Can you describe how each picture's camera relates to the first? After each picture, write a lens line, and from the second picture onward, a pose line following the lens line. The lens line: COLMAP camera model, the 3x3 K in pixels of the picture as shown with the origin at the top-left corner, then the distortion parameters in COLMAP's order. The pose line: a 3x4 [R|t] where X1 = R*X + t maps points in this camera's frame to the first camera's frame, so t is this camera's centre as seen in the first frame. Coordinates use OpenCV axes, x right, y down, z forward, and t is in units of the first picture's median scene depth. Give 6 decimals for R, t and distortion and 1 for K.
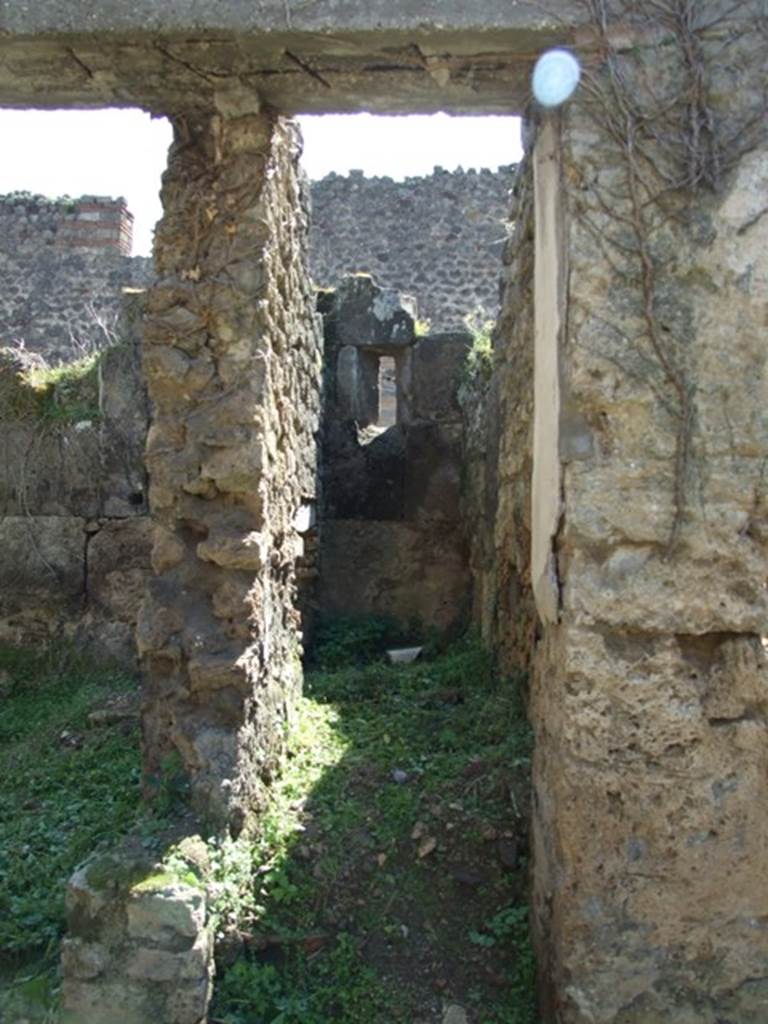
lens RADIAL K [[789.8, 0, 377.5], [0, 789.8, 511.6], [0, 0, 1]] dist [-0.064286, 0.053618]
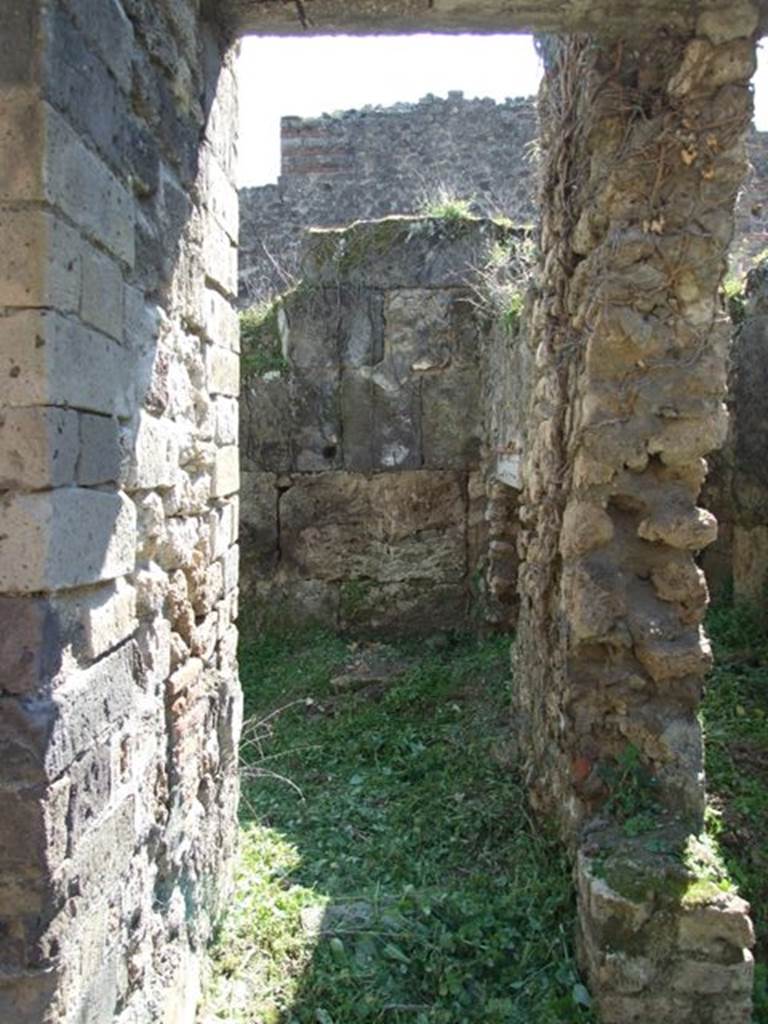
lens RADIAL K [[789.8, 0, 380.3], [0, 789.8, 506.6], [0, 0, 1]] dist [-0.064286, 0.053618]
pose [[0.999786, -0.018749, -0.008748, -0.241108], [0.019394, 0.996557, 0.080616, -0.026663], [0.007206, -0.080769, 0.996707, 0.036246]]
